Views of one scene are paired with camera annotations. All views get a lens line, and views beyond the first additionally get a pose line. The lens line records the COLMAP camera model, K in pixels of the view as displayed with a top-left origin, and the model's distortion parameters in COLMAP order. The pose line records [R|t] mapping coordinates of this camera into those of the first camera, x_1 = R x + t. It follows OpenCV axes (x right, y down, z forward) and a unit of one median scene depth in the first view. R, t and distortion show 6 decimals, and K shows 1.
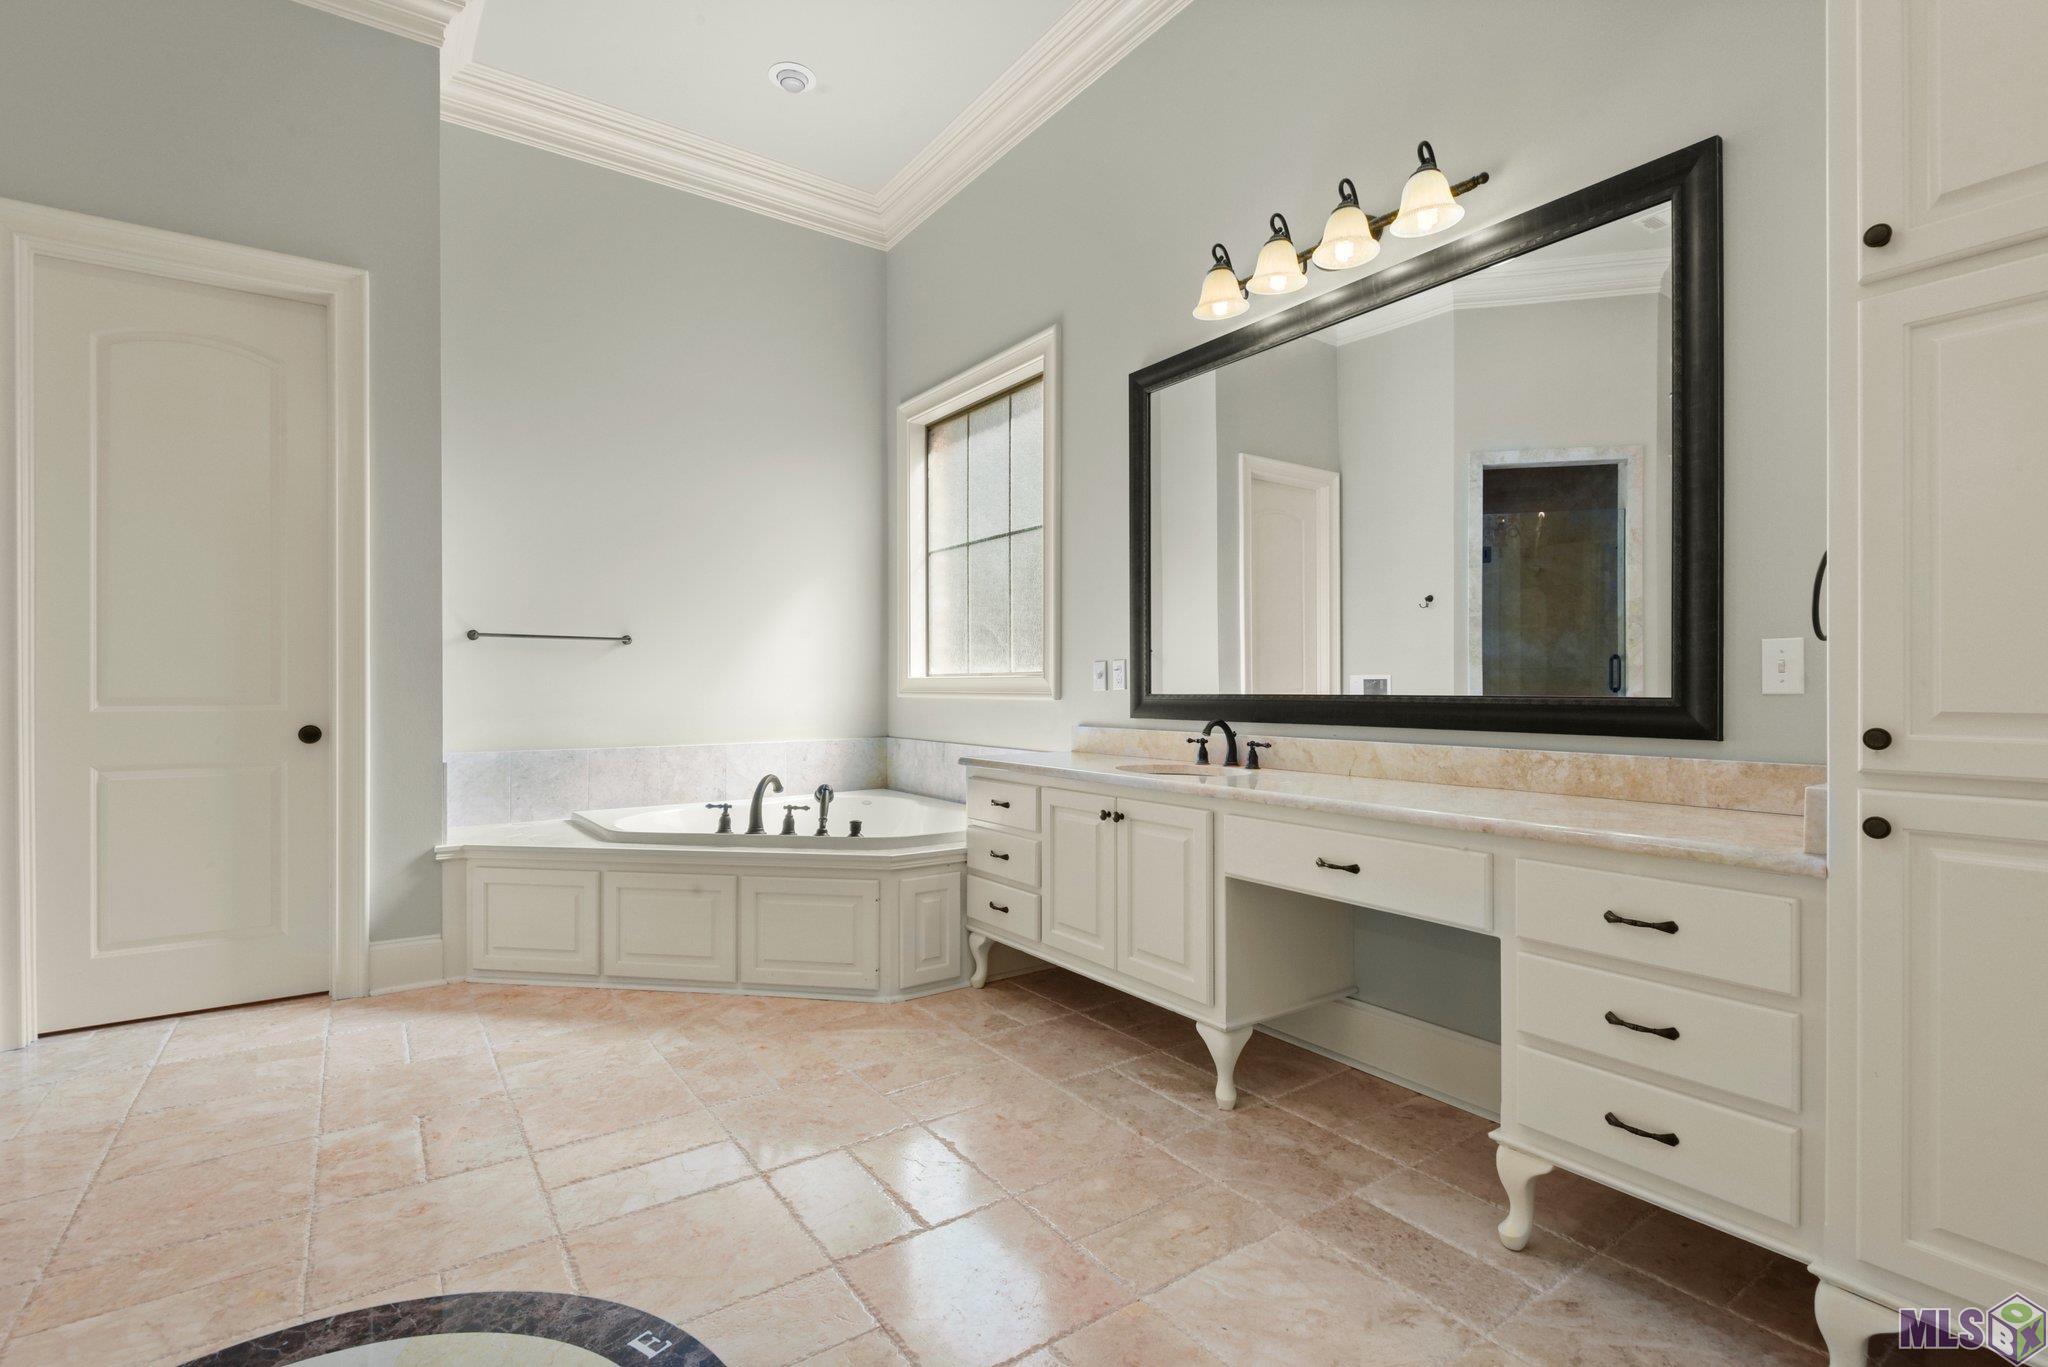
lens RADIAL K [[947.8, 0, 1019.1], [0, 947.8, 684.4], [0, 0, 1]] dist [0.012906, -0.002920]
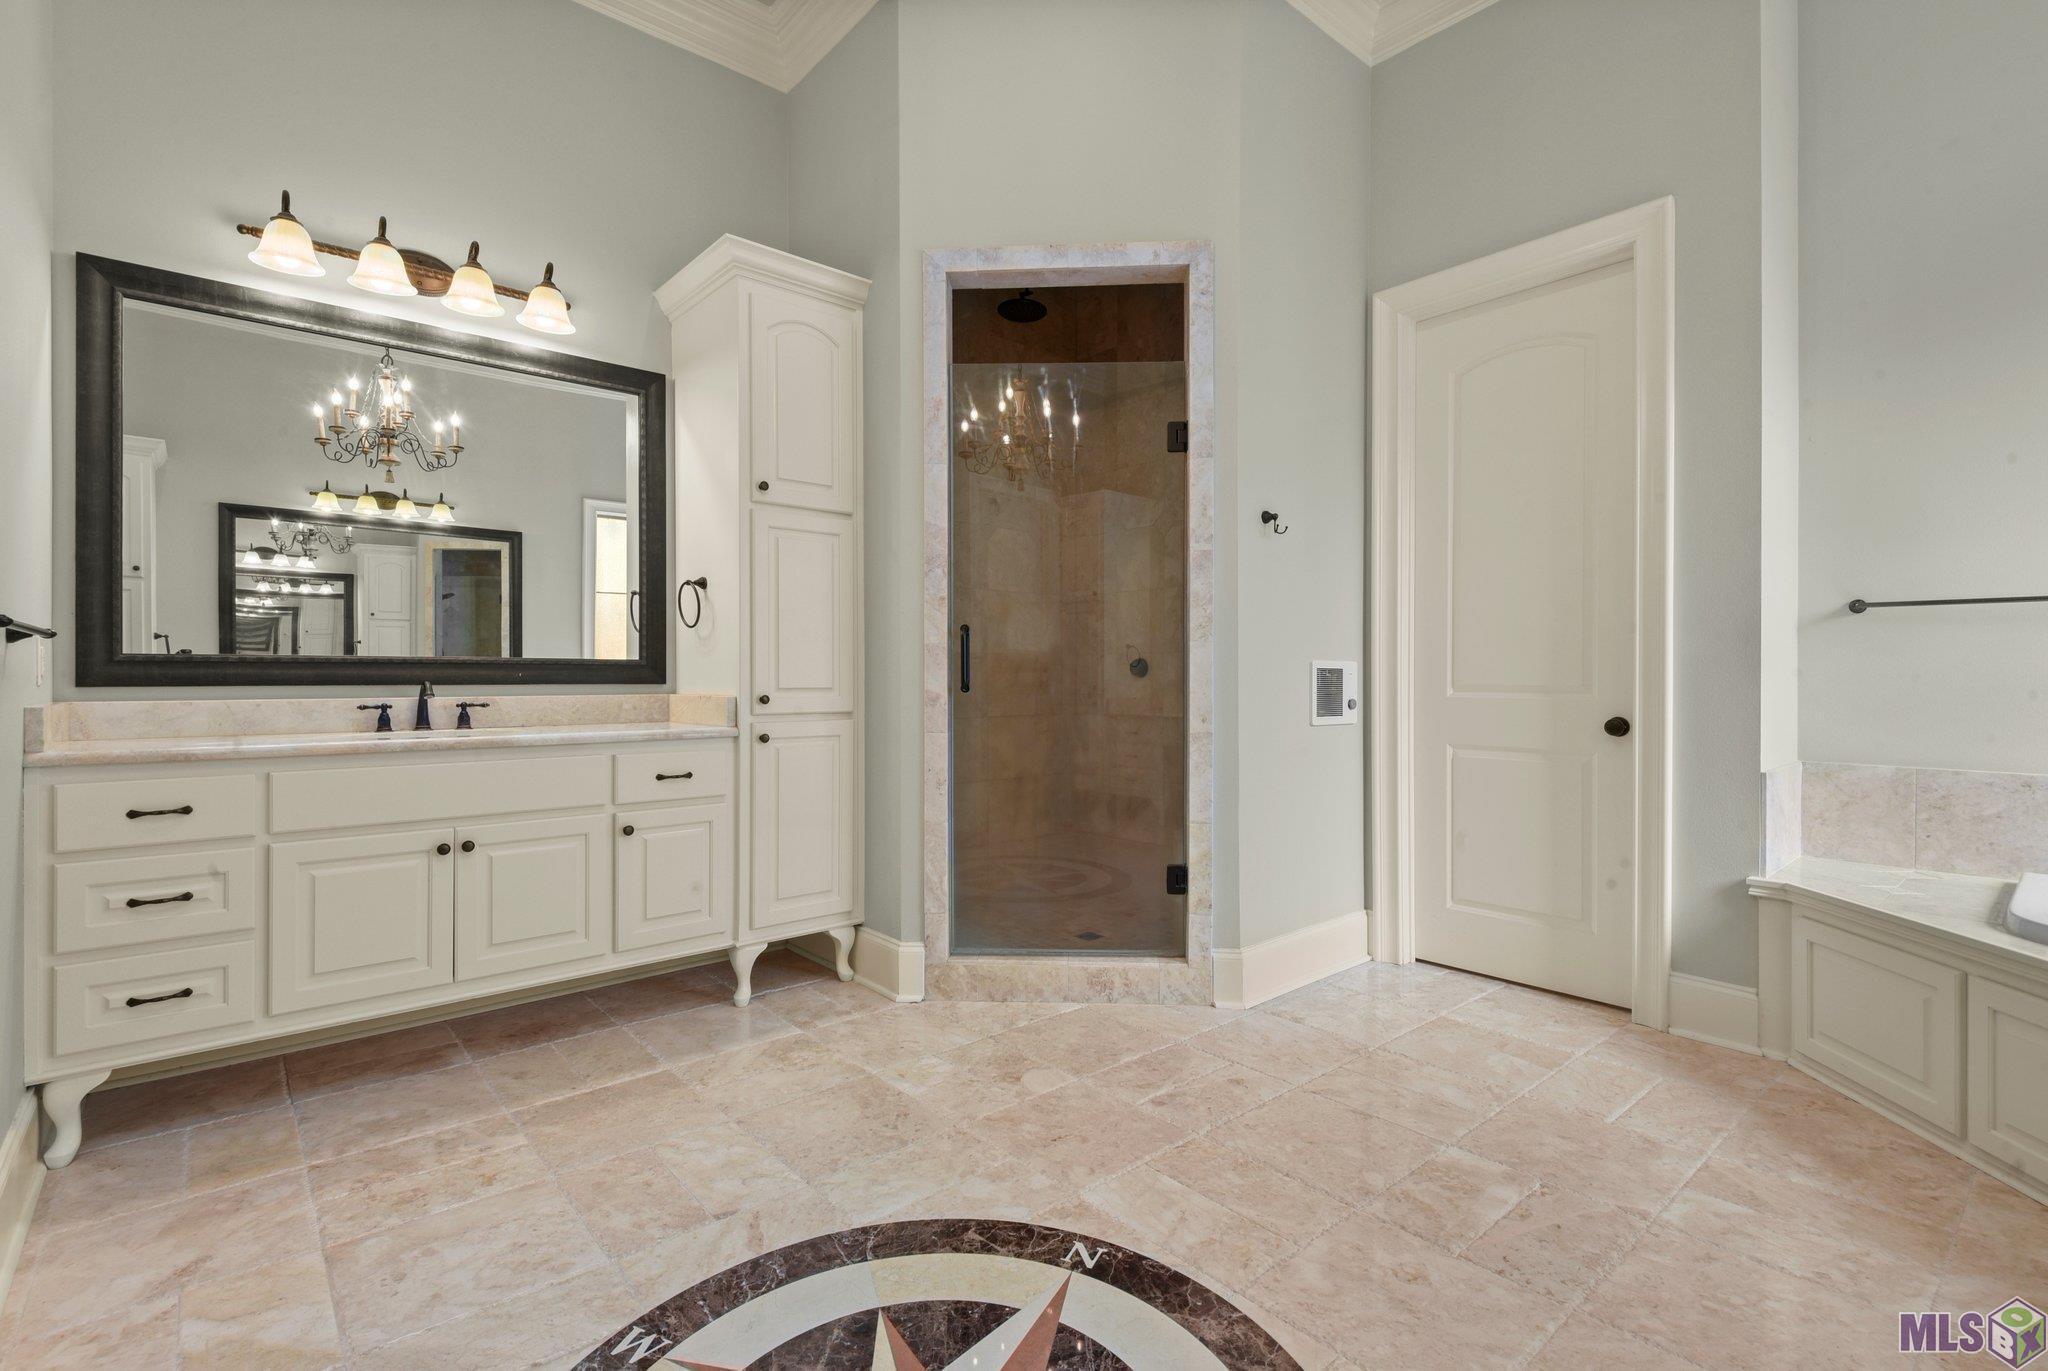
lens RADIAL K [[947.8, 0, 1021.1], [0, 947.8, 679.2], [0, 0, 1]] dist [0.012906, -0.002920]
pose [[0.116036, 0.006250, -0.993225, 0.112653], [0.001087, 0.999979, 0.006419, -0.000803], [0.993244, -0.001824, 0.116027, 0.320747]]
